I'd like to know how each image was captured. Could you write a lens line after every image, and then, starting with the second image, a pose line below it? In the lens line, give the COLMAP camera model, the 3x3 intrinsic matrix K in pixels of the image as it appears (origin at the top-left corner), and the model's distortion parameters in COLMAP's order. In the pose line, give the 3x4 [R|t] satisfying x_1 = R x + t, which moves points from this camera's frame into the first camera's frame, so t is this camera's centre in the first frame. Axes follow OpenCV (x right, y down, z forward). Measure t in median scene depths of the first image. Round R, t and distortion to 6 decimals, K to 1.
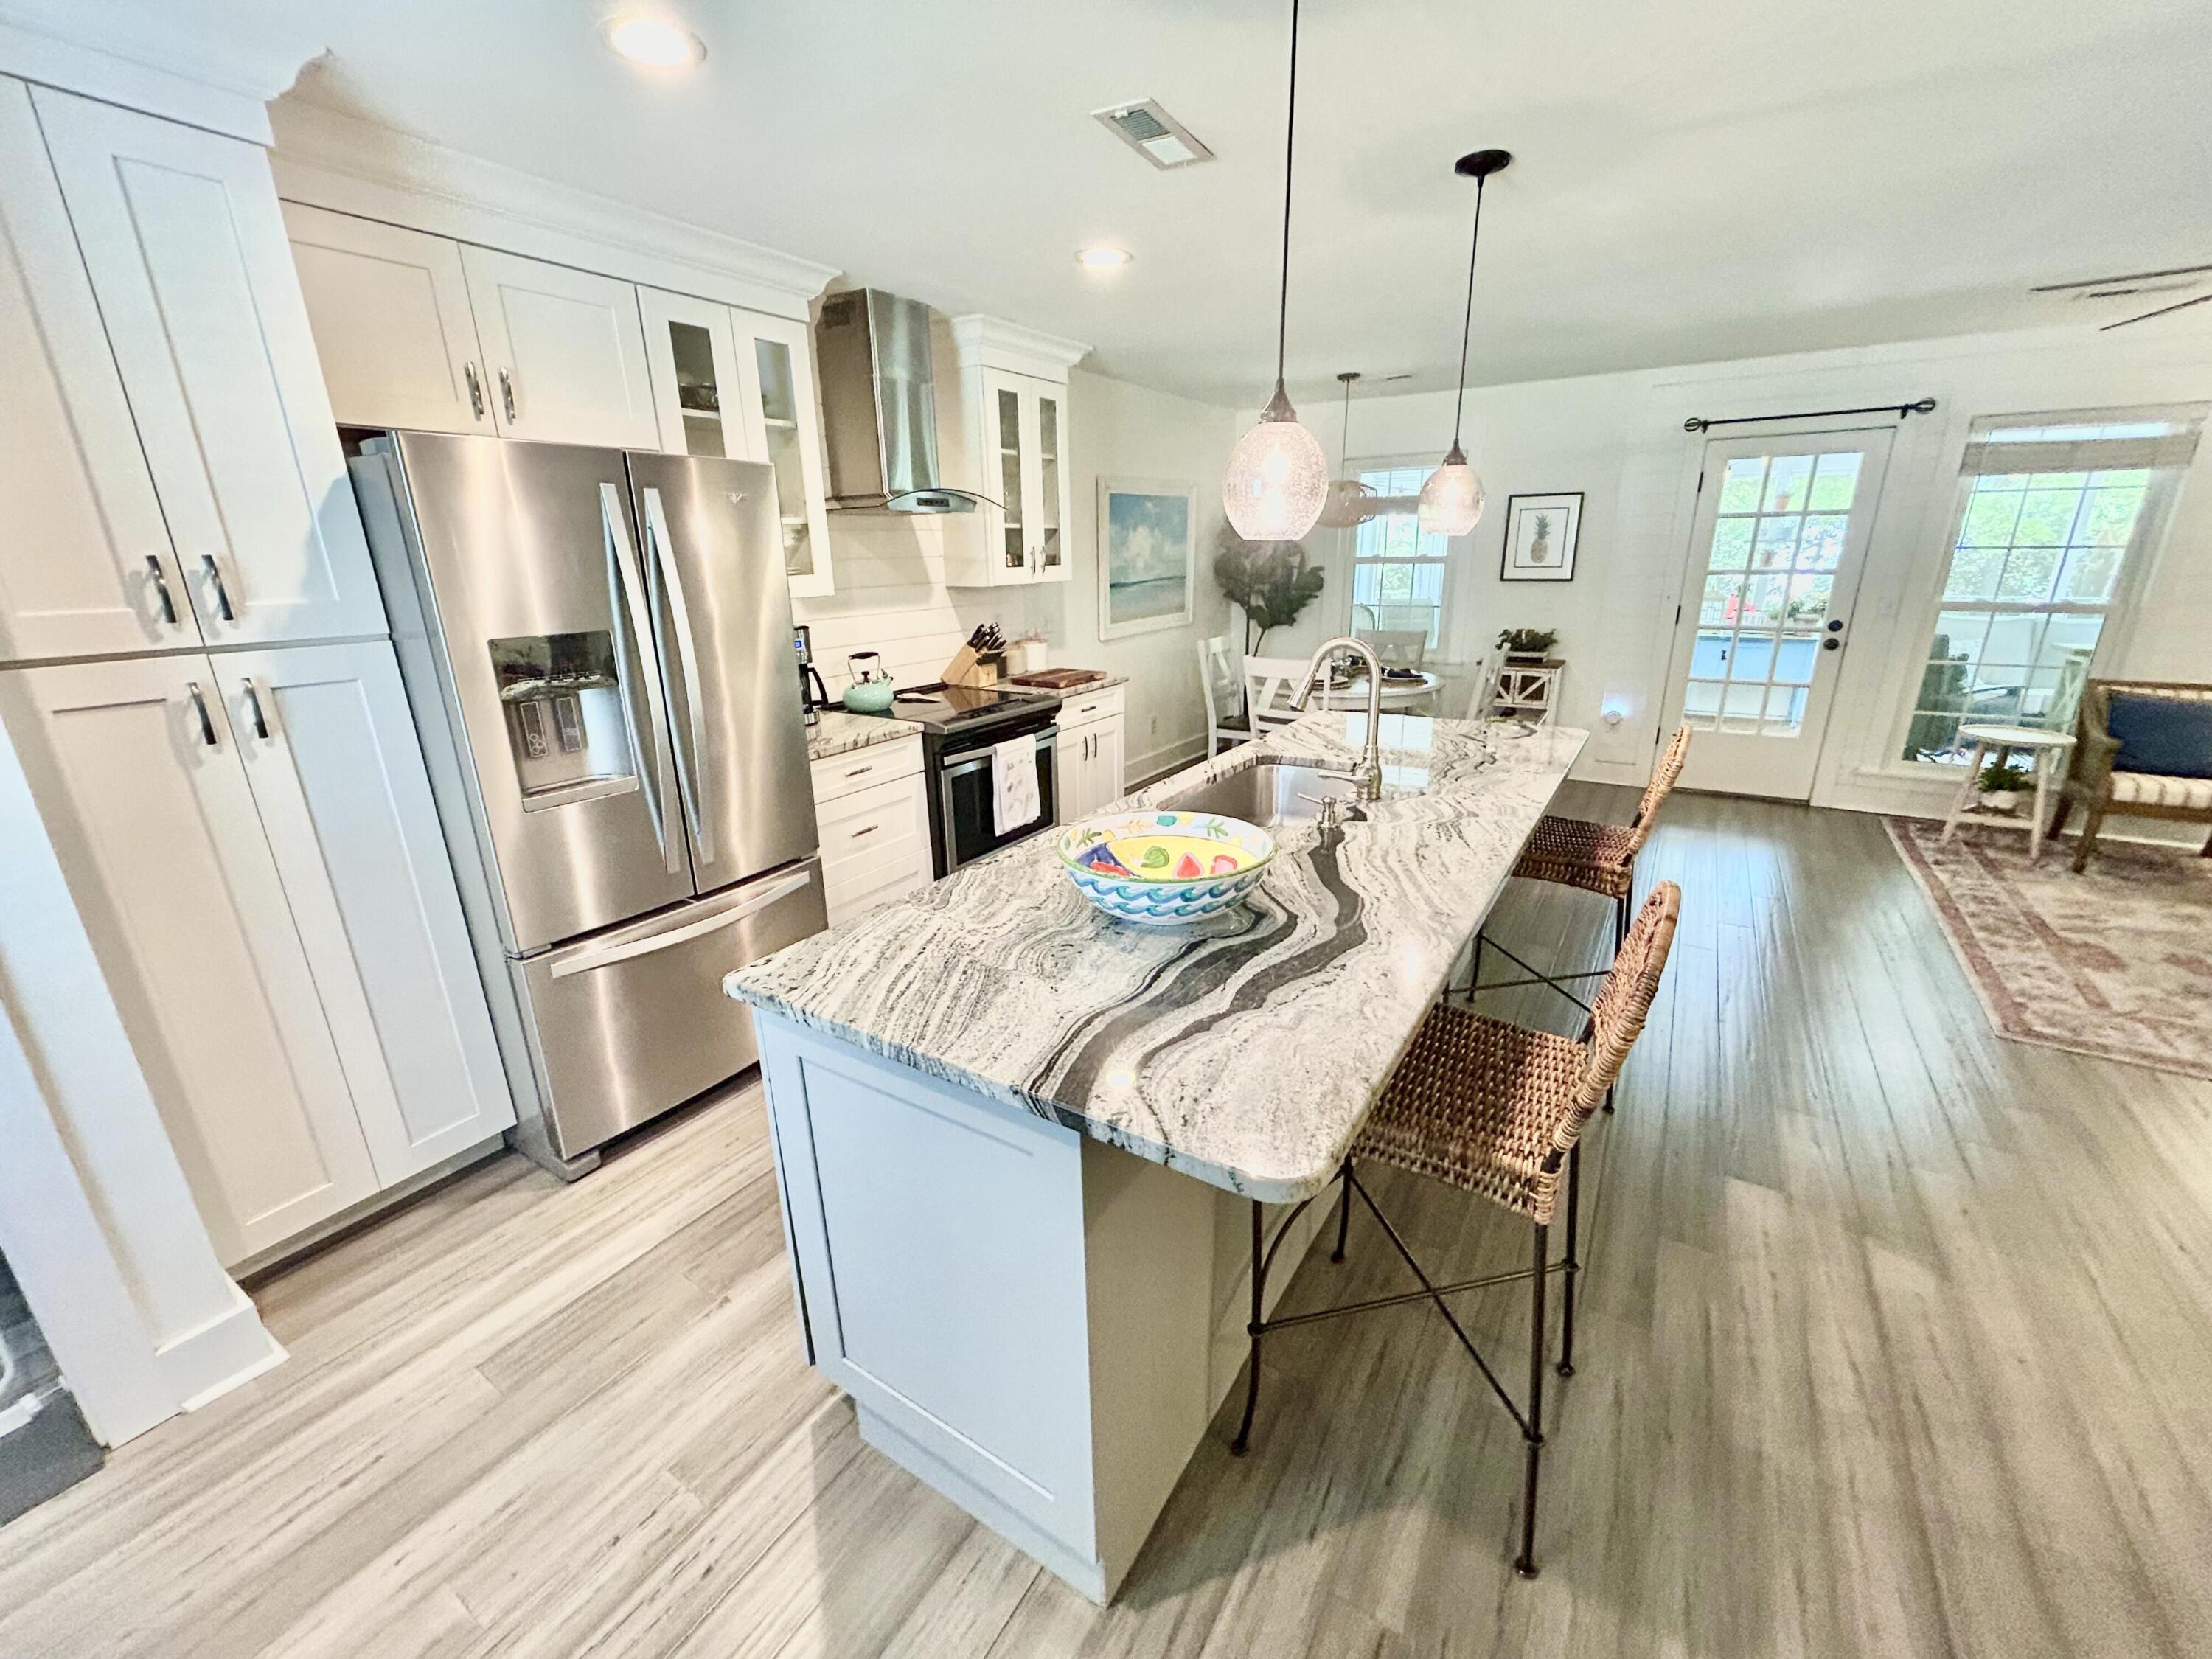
lens RADIAL K [[894.9, 0, 1106.0], [0, 894.9, 829.5], [0, 0, 1]] dist [0.002996, 0.000183]
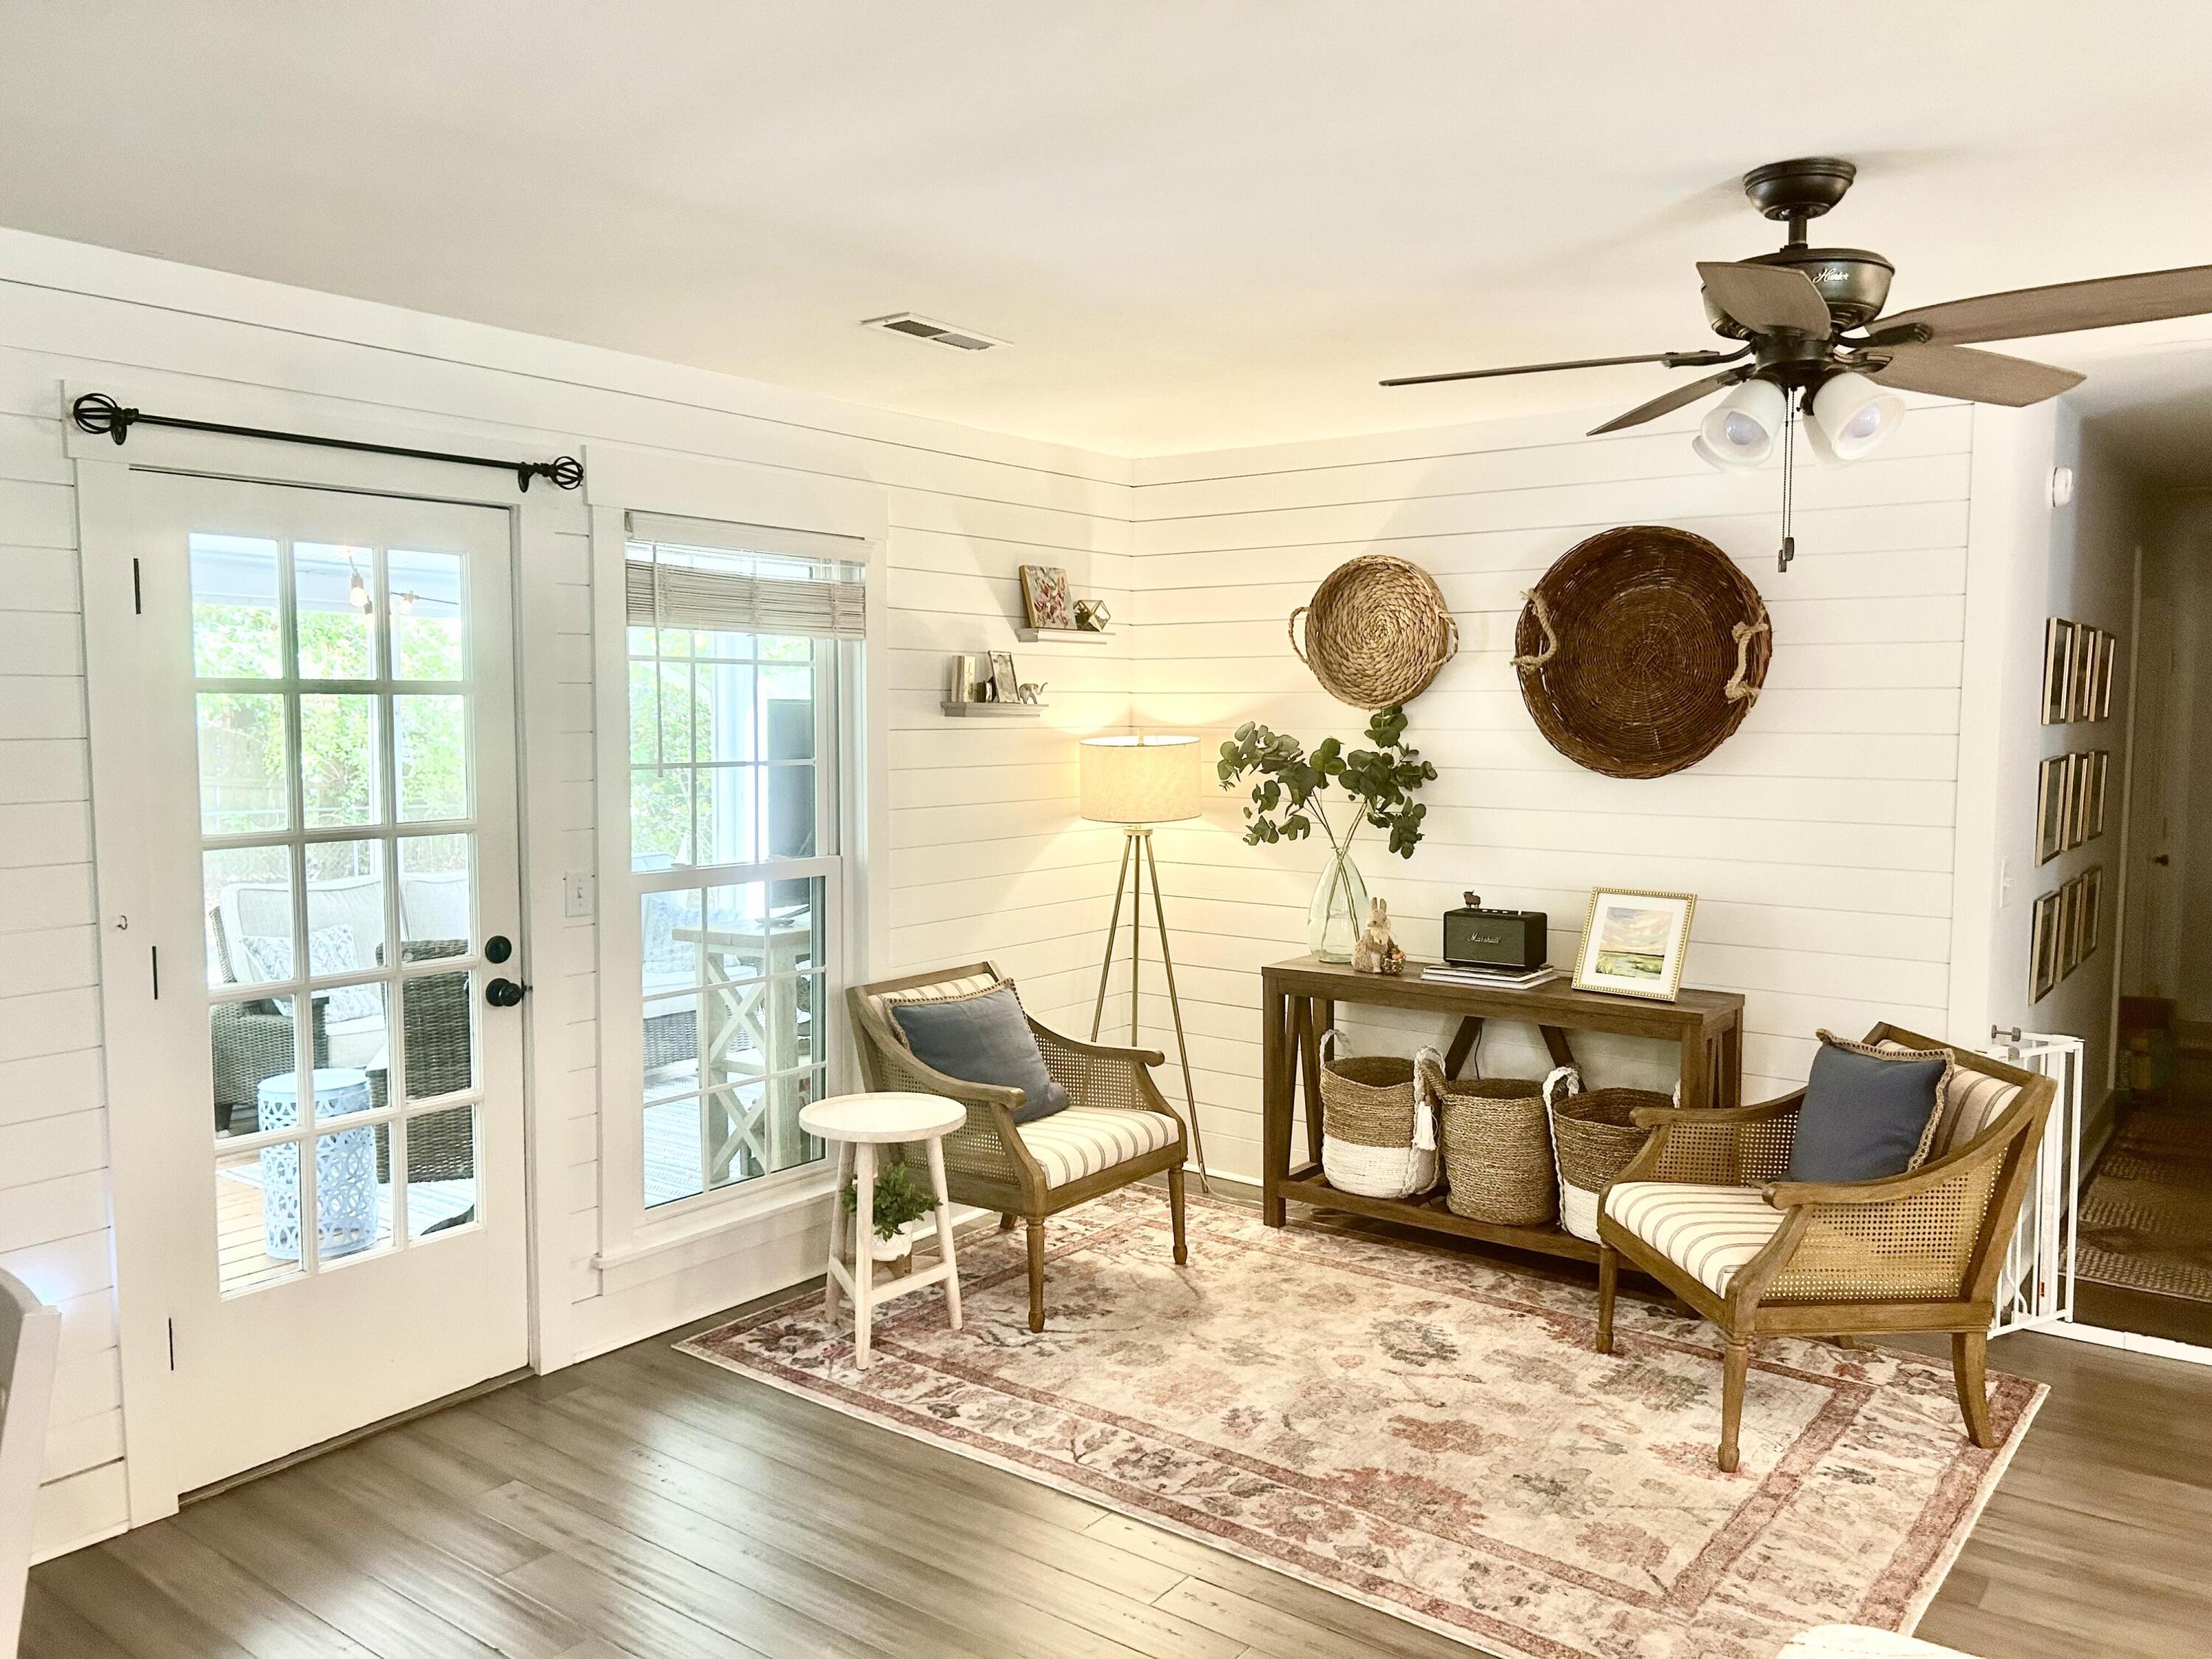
lens RADIAL K [[1666.7, 0, 1106.0], [0, 1666.7, 829.5], [0, 0, 1]] dist [0.062760, -0.069297]
pose [[0.074378, -0.058775, 0.995497, 0.079790], [0.299581, 0.953468, 0.033911, -0.264145], [-0.951167, 0.295709, 0.088525, 0.771870]]
